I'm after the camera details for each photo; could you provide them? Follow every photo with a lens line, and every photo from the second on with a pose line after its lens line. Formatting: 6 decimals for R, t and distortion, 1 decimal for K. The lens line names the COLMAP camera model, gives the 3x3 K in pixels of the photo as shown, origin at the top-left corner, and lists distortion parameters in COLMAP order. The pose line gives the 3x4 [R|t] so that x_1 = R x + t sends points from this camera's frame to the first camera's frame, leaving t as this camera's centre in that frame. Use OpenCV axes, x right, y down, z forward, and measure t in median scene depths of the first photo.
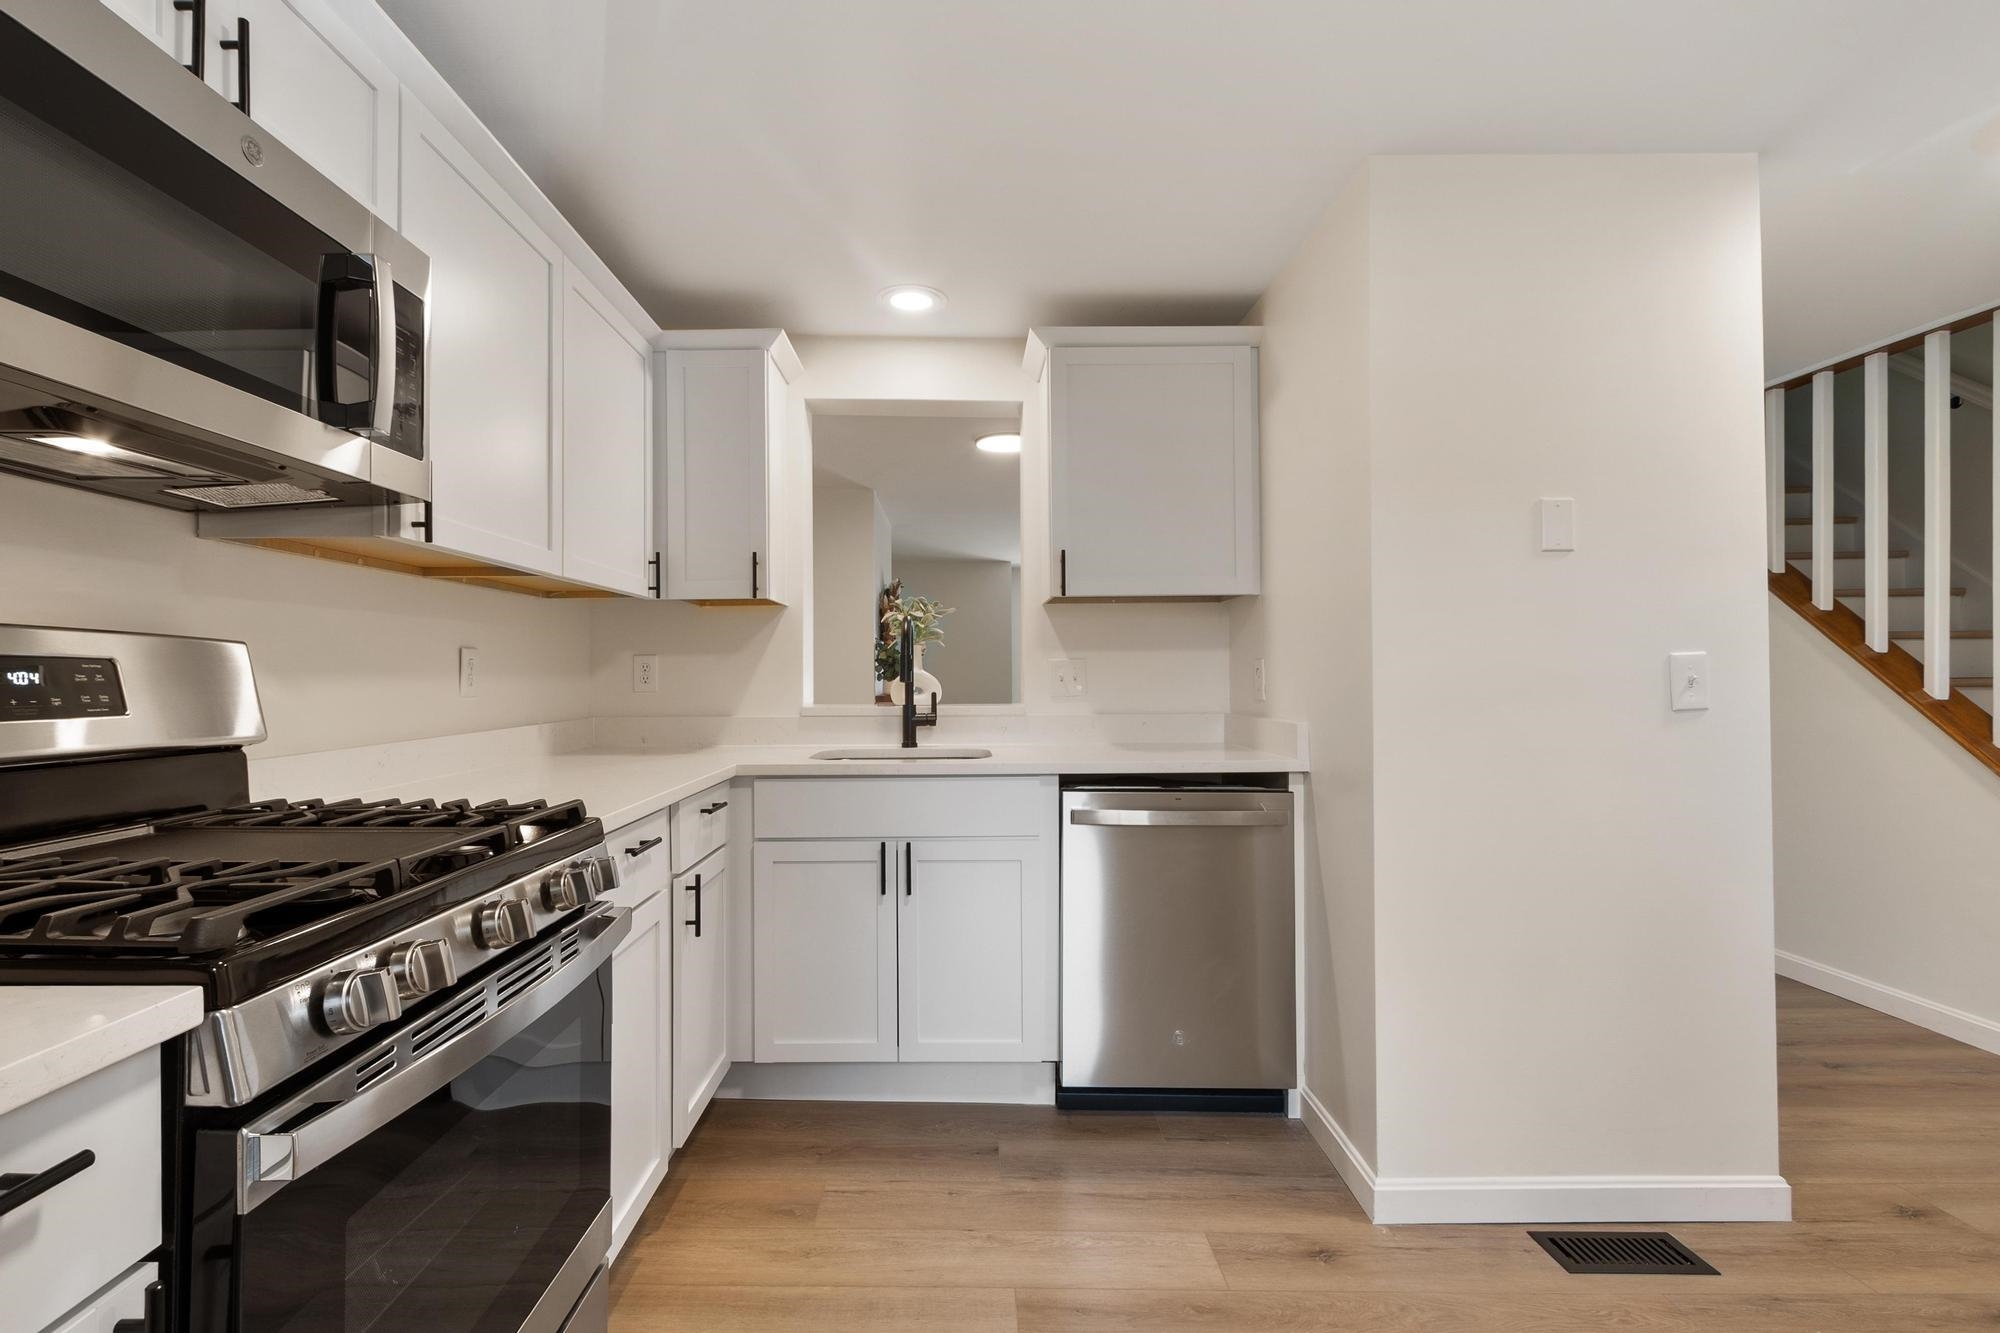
lens RADIAL K [[898.0, 0, 969.2], [0, 898.0, 671.7], [0, 0, 1]] dist [0.001919, 0.000010]
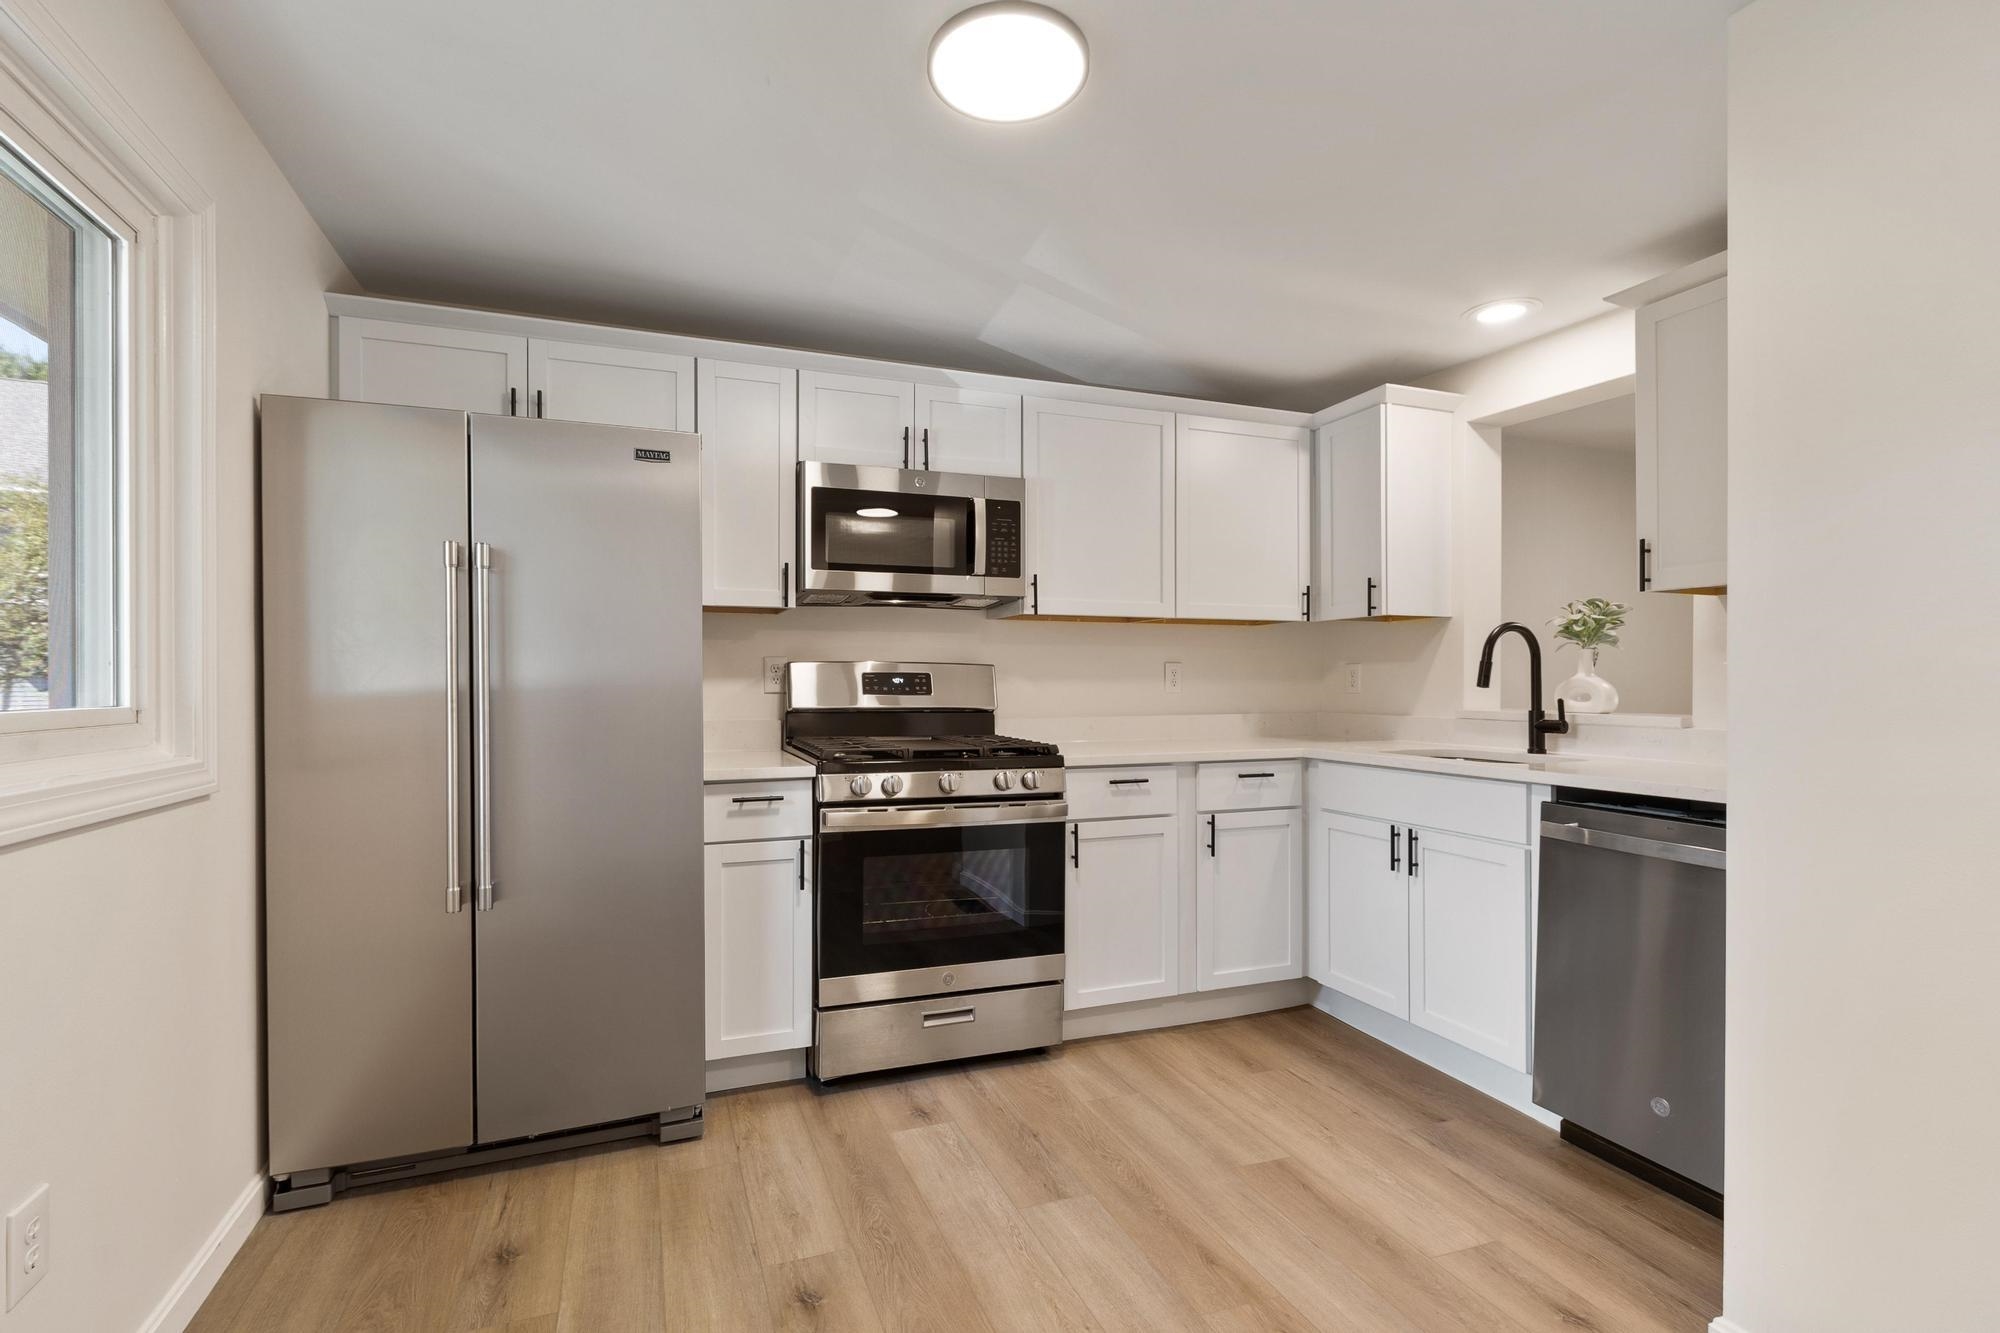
lens RADIAL K [[874.3, 0, 958.0], [0, 874.3, 685.8], [0, 0, 1]] dist [0.000308, -0.000496]
pose [[0.352313, 0.008732, -0.935842, 0.845914], [0.002788, 0.999942, 0.010379, -0.002607], [0.935878, -0.006266, 0.352268, 0.092408]]
